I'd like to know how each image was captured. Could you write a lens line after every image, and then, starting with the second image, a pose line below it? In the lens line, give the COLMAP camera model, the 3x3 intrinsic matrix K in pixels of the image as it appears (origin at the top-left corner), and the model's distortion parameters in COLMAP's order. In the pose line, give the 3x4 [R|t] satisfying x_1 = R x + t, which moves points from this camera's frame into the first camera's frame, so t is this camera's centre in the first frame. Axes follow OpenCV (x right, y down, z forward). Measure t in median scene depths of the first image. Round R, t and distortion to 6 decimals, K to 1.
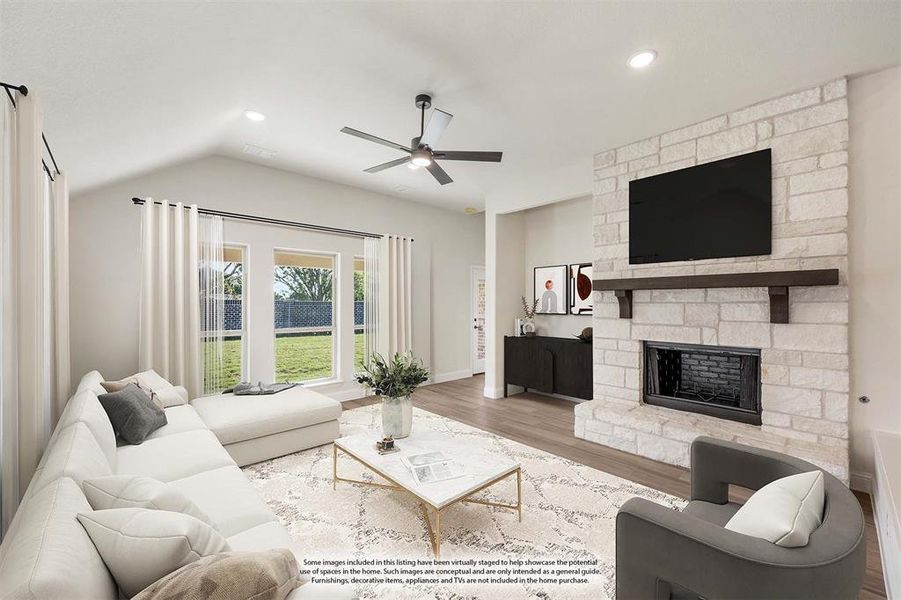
lens RADIAL K [[365.3, 0, 450.6], [0, 365.3, 302.6], [0, 0, 1]] dist [-0.006913, 0.001456]
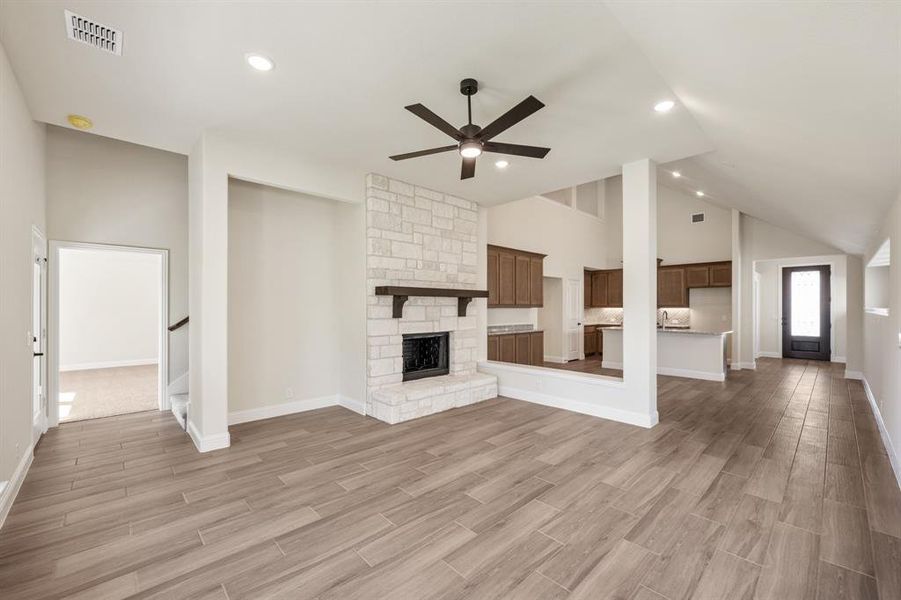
lens RADIAL K [[365.3, 0, 451.6], [0, 365.3, 306.3], [0, 0, 1]] dist [-0.006913, 0.001456]
pose [[-0.017543, -0.000077, 0.999846, -0.862422], [-0.002757, 0.999996, 0.000029, 0.002616], [-0.999842, -0.002756, -0.017543, 0.917305]]
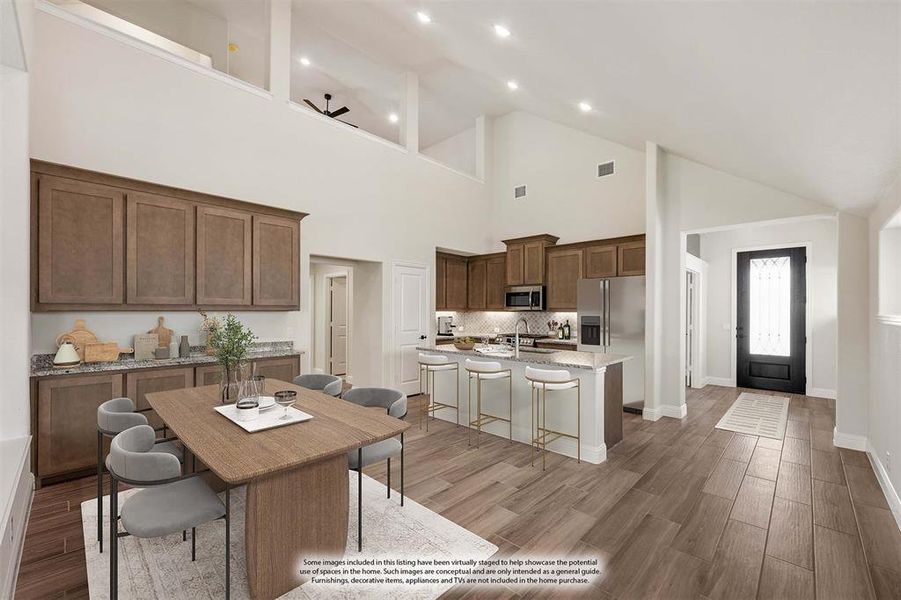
lens RADIAL K [[365.3, 0, 455.6], [0, 365.3, 308.9], [0, 0, 1]] dist [-0.006913, 0.001456]
pose [[-0.068104, -0.000862, 0.997678, 0.137953], [-0.007020, 0.999975, 0.000385, -0.002682], [-0.997654, -0.006978, -0.068109, -0.125216]]
